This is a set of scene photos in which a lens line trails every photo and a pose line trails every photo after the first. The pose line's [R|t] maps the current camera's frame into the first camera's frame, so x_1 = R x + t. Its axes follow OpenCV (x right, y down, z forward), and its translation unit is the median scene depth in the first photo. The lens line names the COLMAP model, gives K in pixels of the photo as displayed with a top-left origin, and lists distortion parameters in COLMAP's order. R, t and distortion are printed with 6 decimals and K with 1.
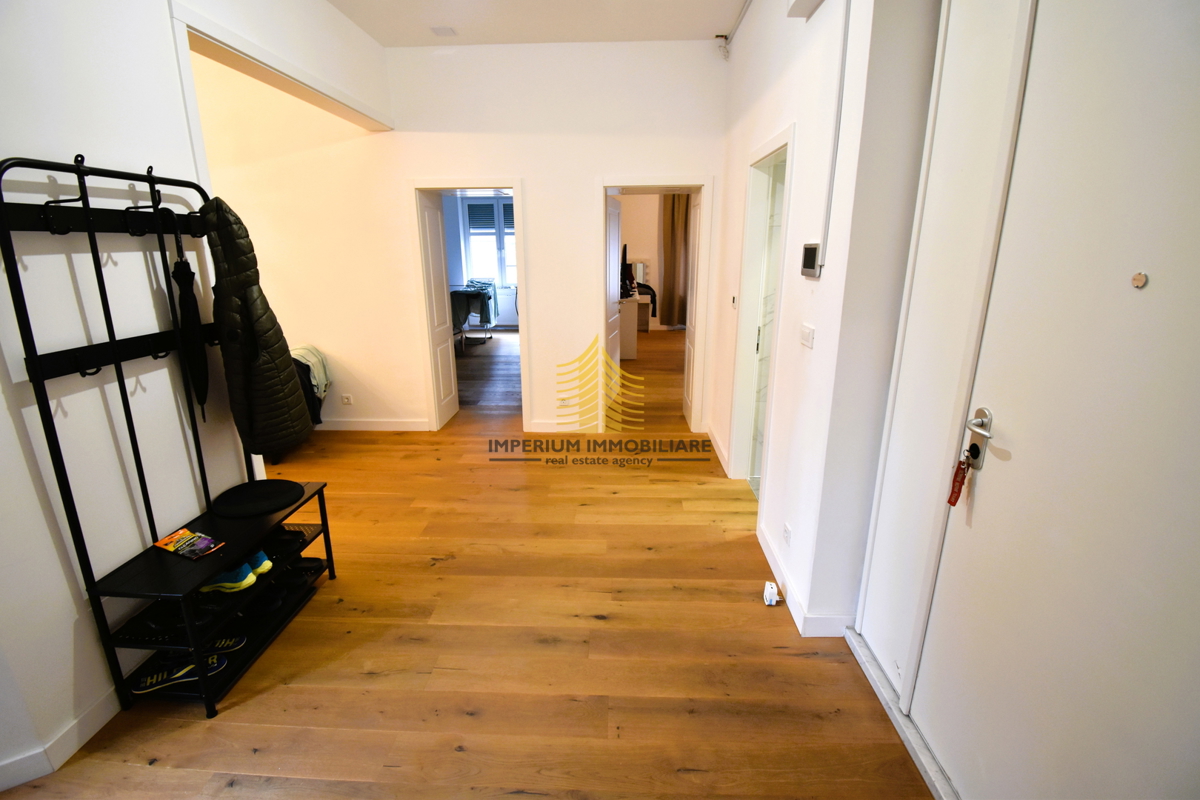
lens RADIAL K [[537.1, 0, 598.0], [0, 537.1, 398.1], [0, 0, 1]] dist [0.019519, -0.025335]
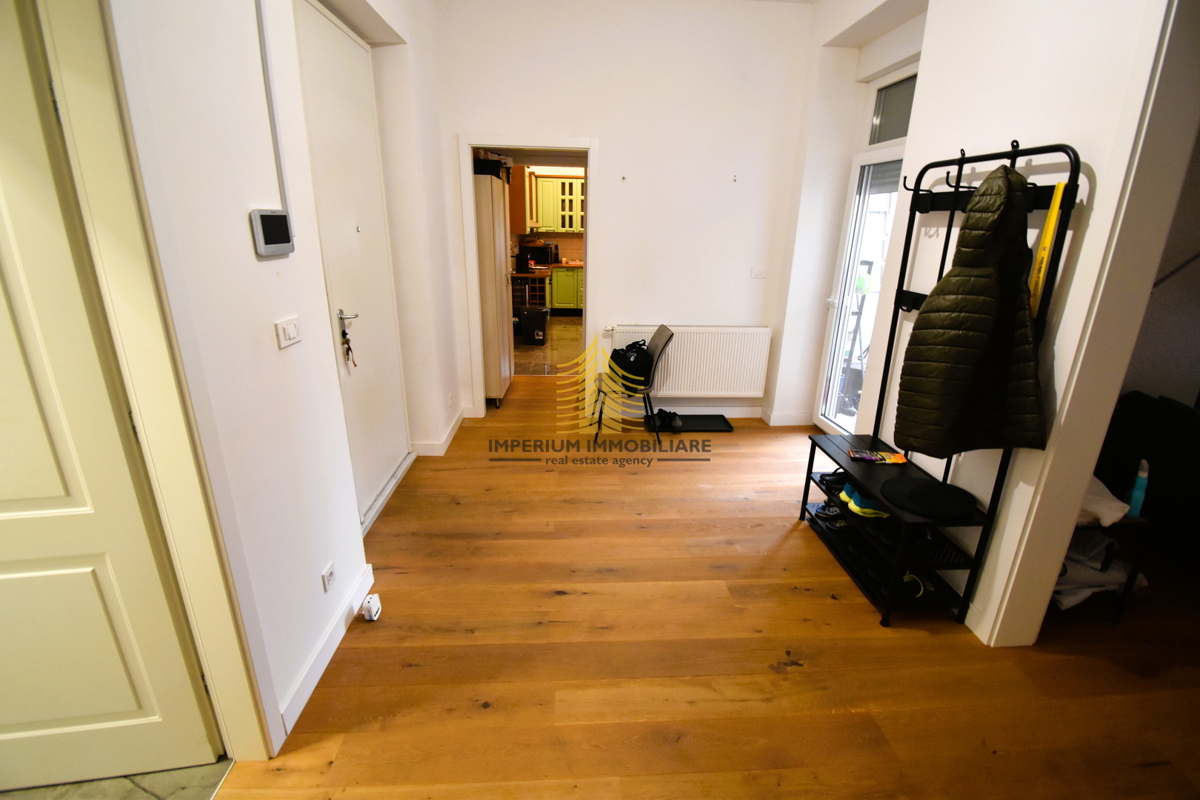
lens RADIAL K [[537.1, 0, 598.0], [0, 537.1, 398.1], [0, 0, 1]] dist [0.019519, -0.025335]
pose [[-0.995610, 0.020260, -0.091376, 0.022513], [-0.033467, 0.834683, 0.549712, -0.508785], [0.087407, 0.550357, -0.830341, 1.850941]]
